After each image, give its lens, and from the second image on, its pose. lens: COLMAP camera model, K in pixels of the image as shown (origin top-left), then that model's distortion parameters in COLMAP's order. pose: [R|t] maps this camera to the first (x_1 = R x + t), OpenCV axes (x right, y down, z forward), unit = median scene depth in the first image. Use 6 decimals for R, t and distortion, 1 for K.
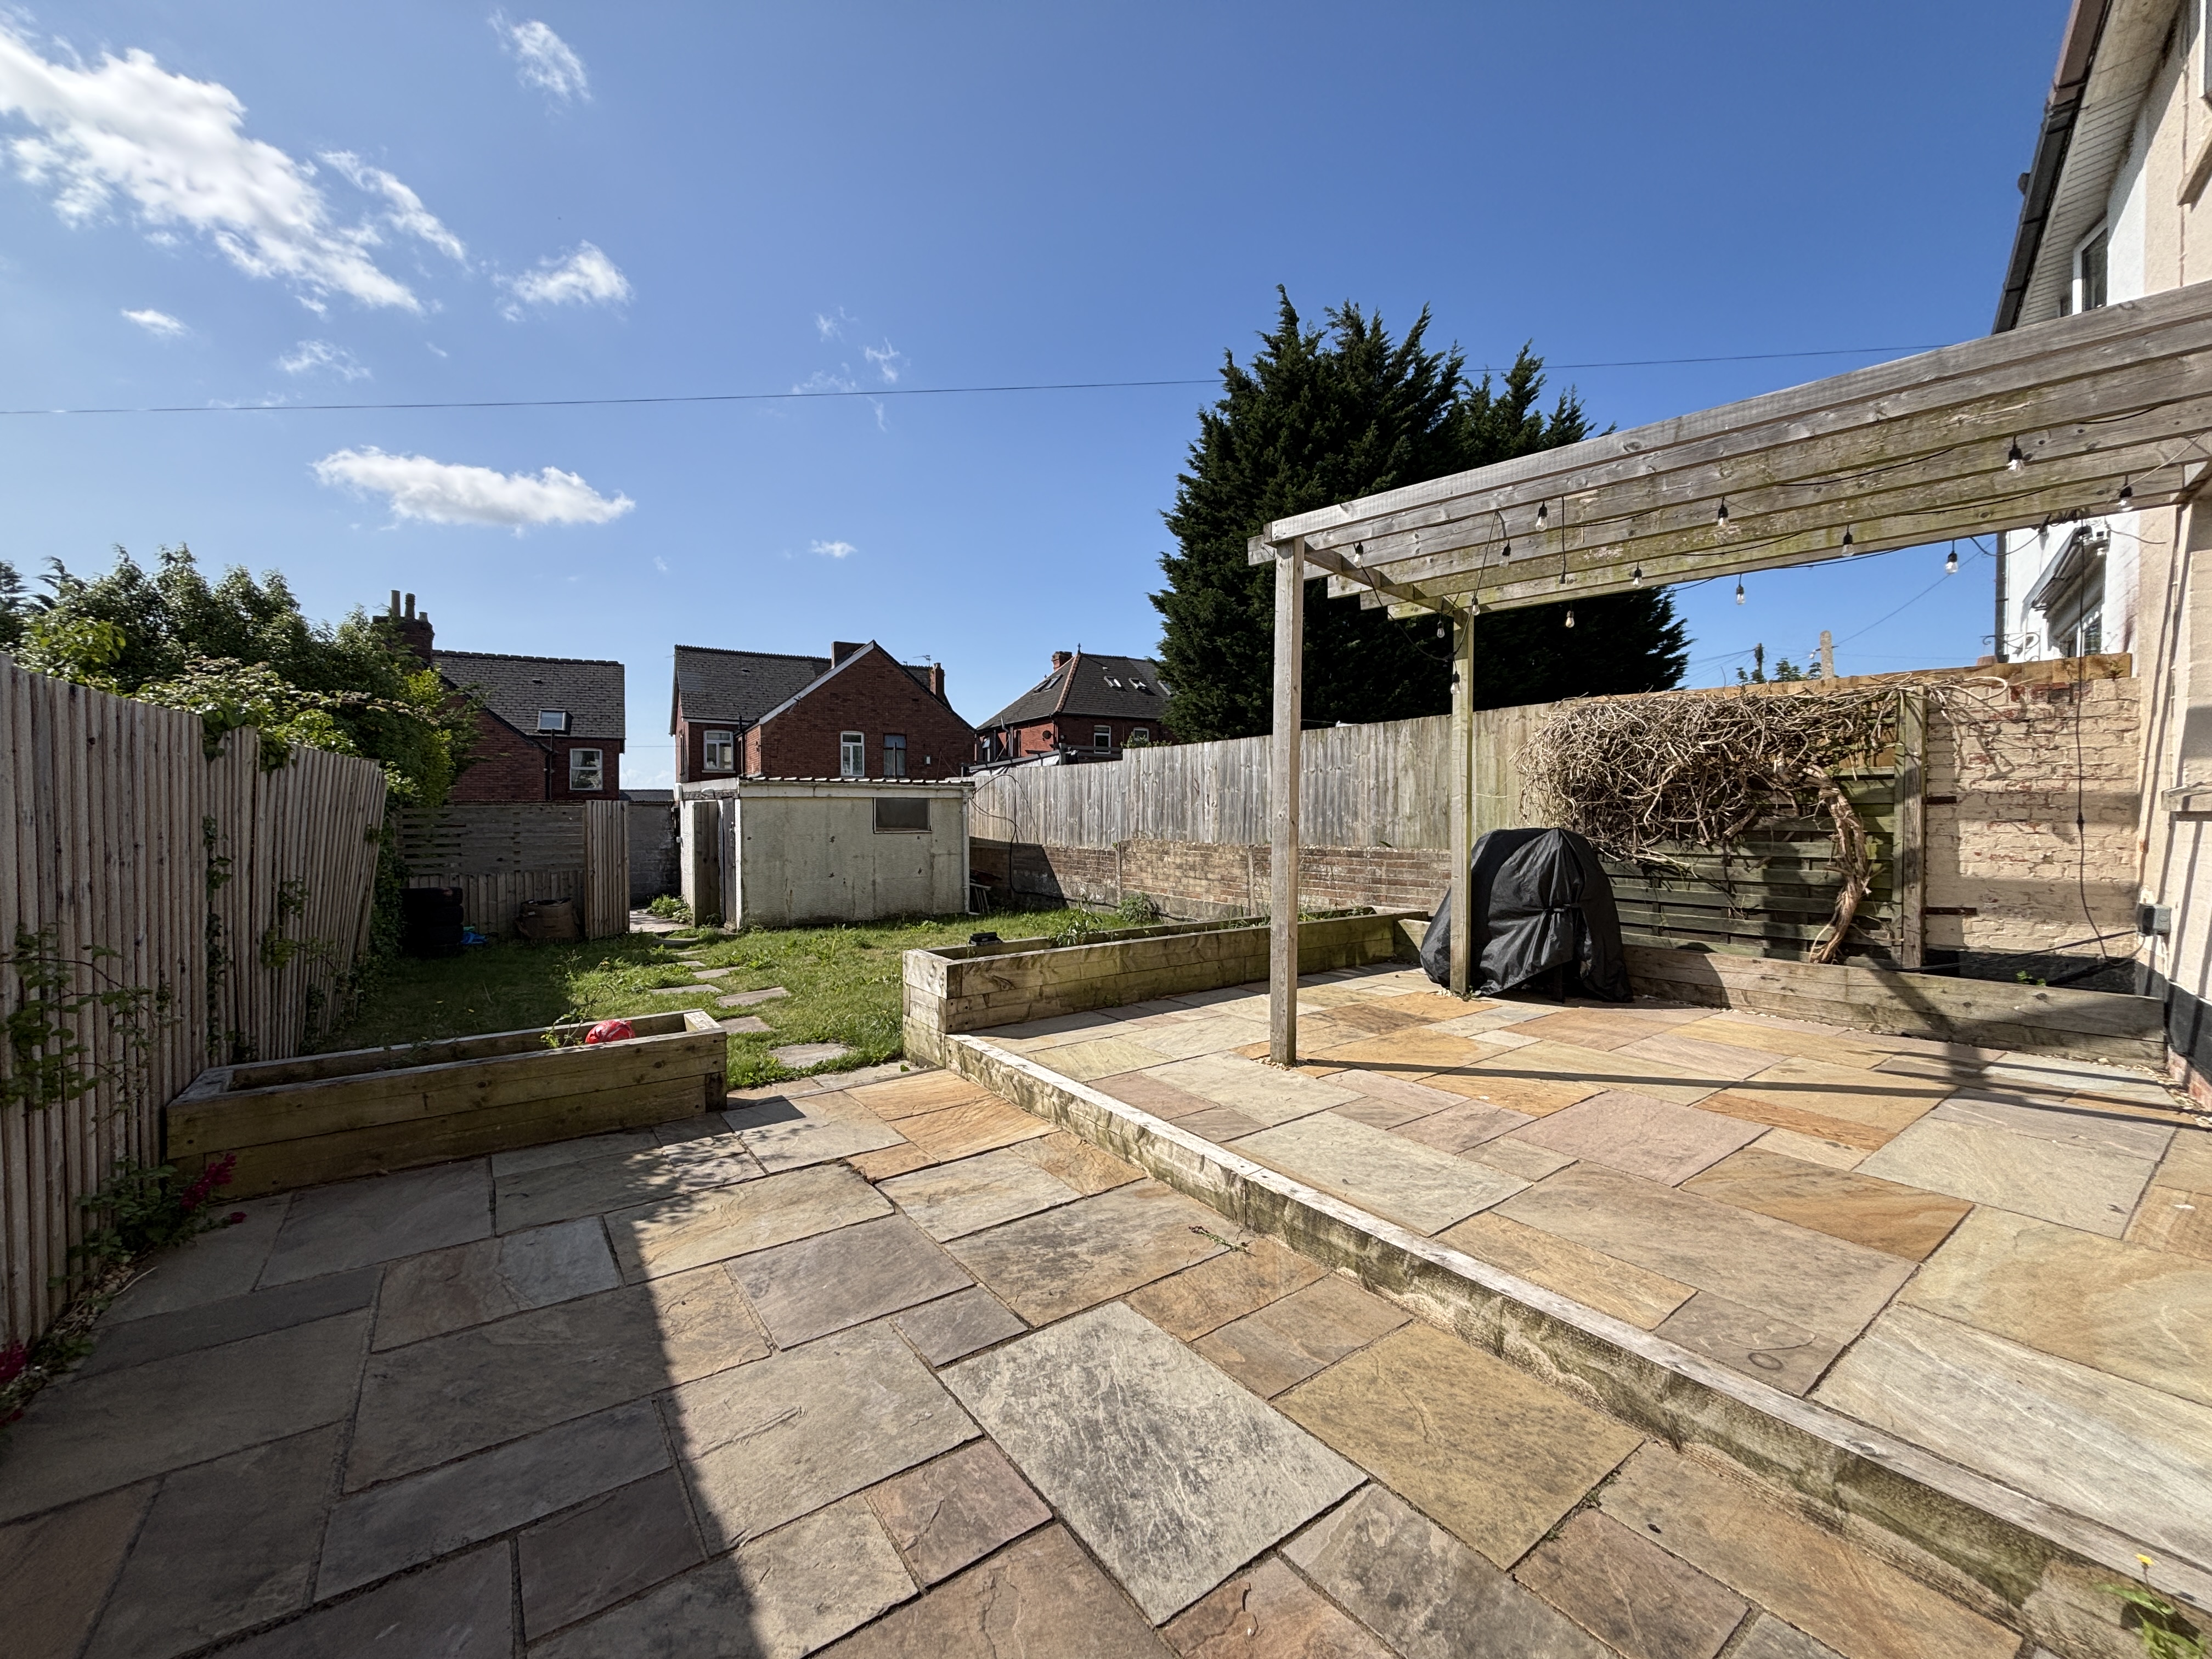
lens RADIAL K [[895.9, 0, 1109.7], [0, 895.9, 832.7], [0, 0, 1]] dist [-0.002427, -0.000250]
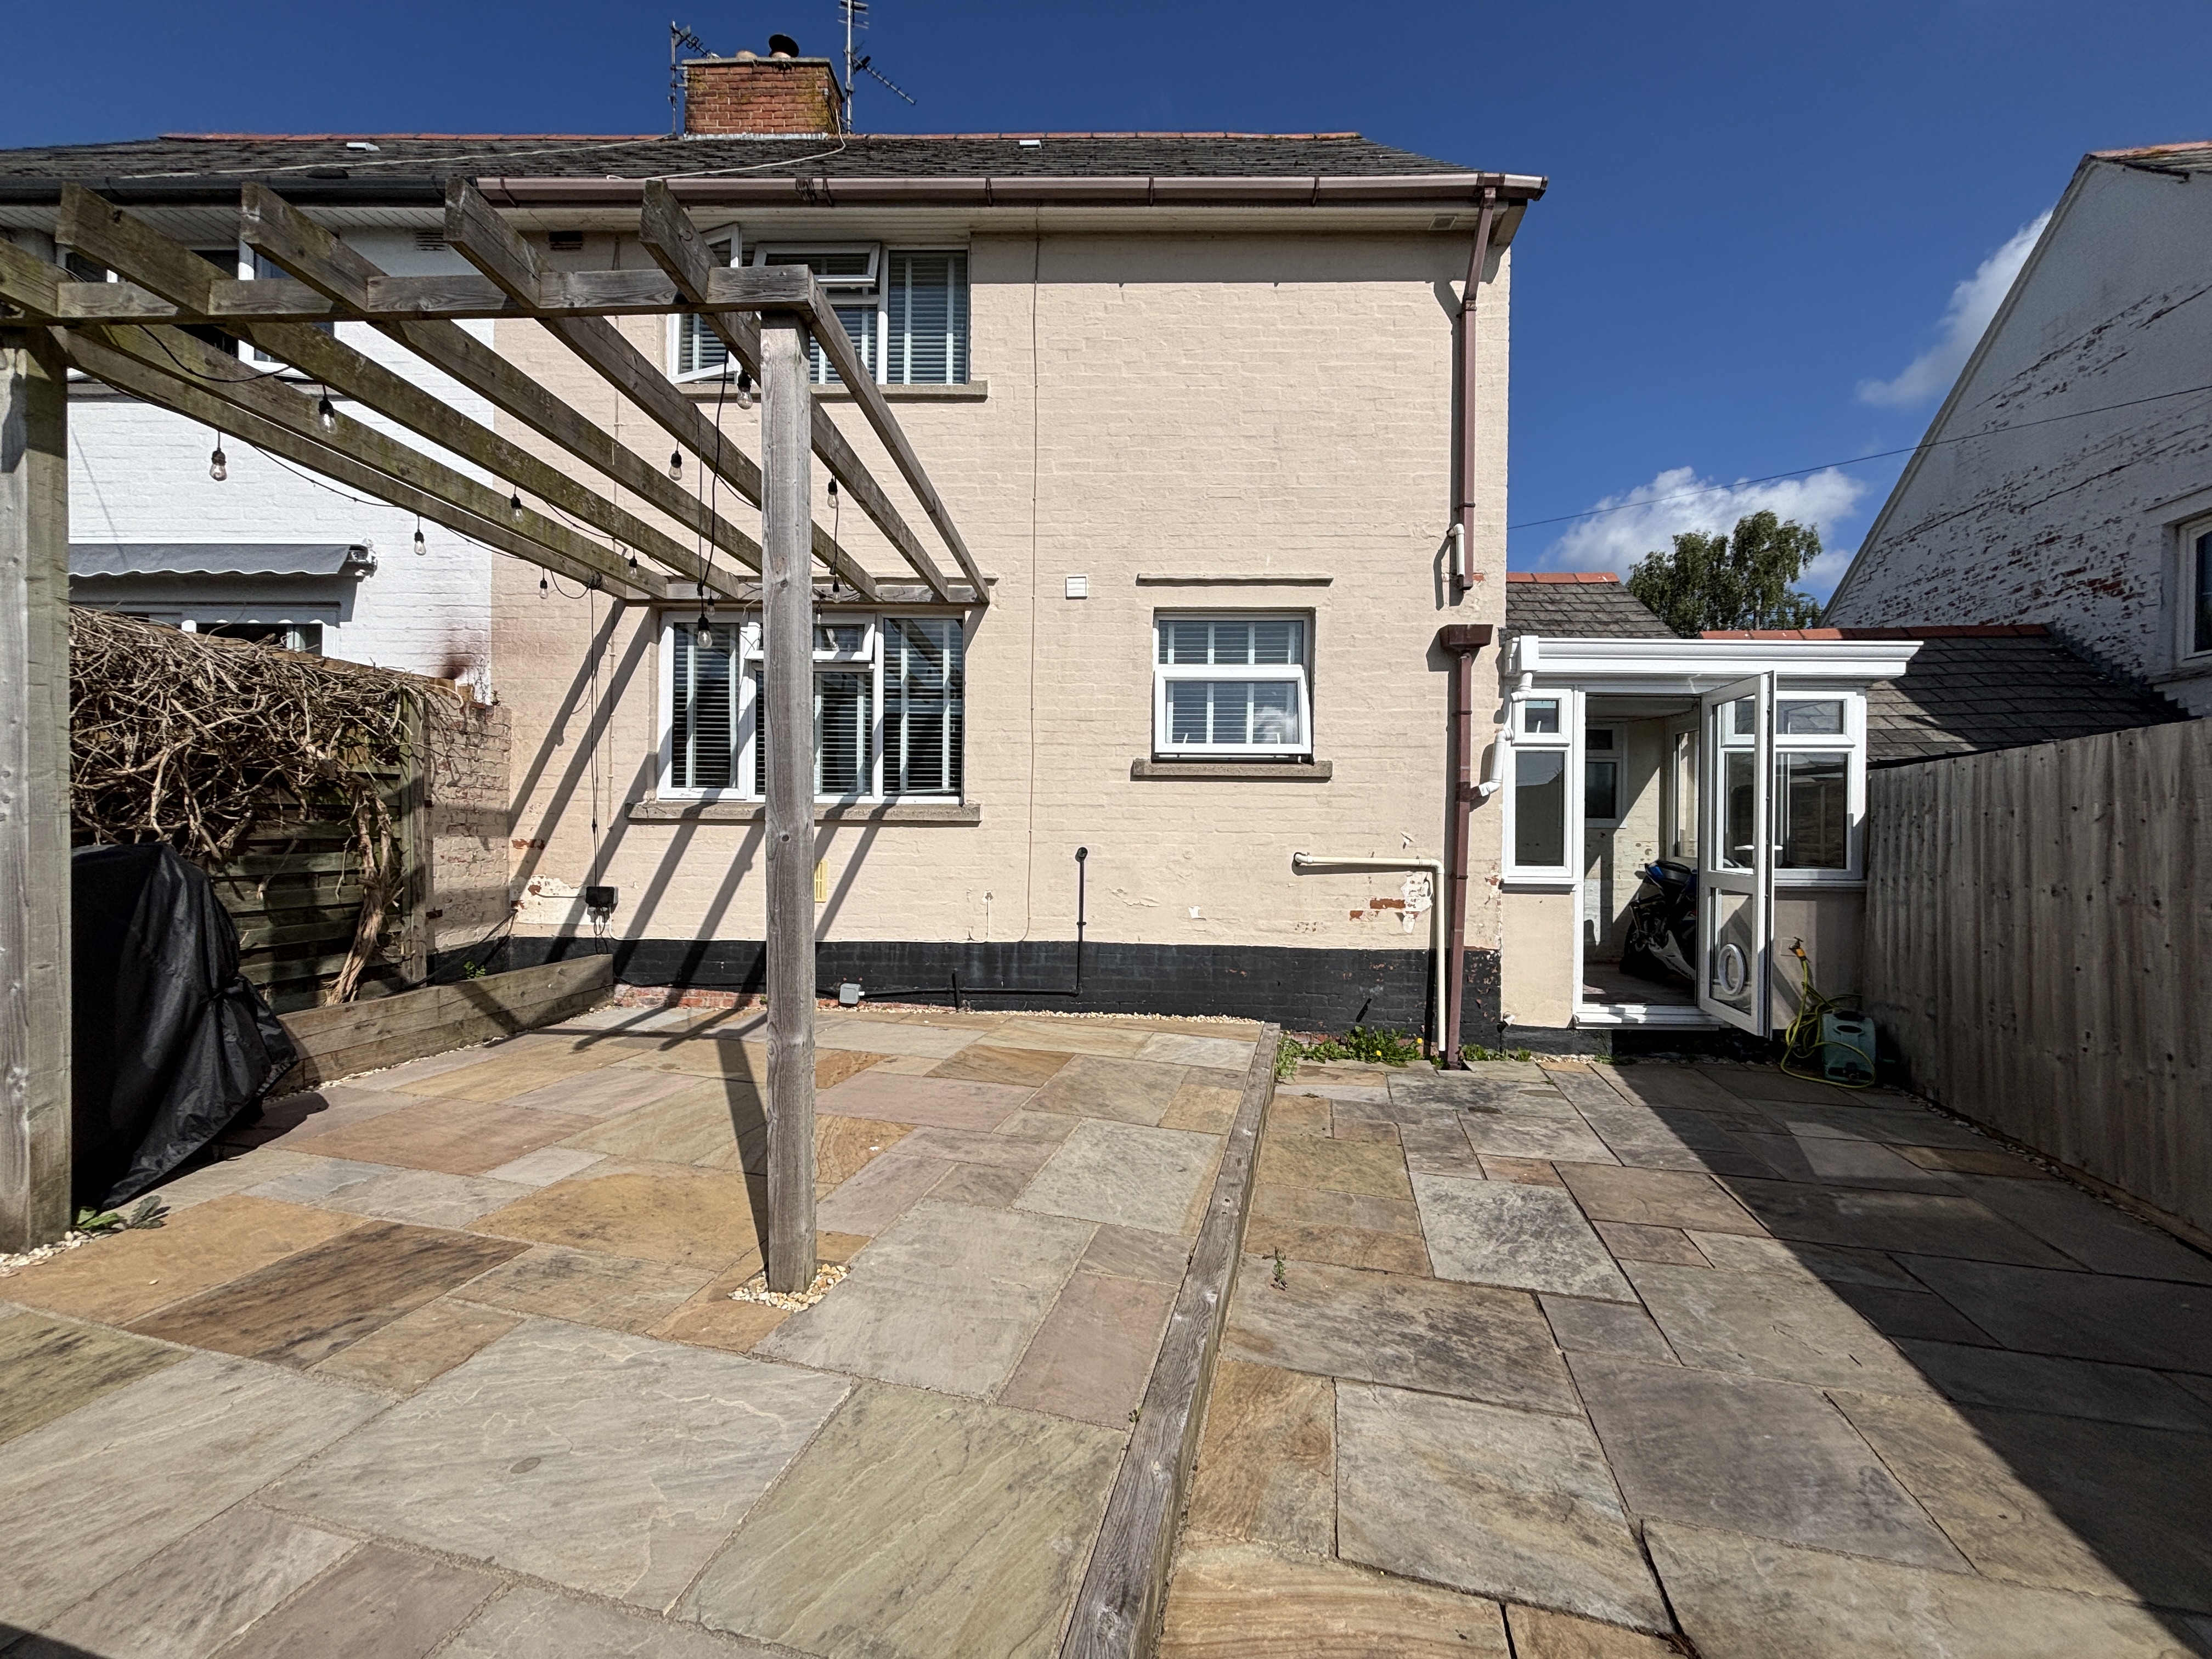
lens RADIAL K [[895.9, 0, 1112.3], [0, 895.9, 825.8], [0, 0, 1]] dist [-0.002427, -0.000250]
pose [[-0.644747, -0.001930, 0.764393, -0.501610], [0.007991, 0.999925, 0.009264, -0.028521], [-0.764354, 0.012081, -0.644684, 1.780419]]
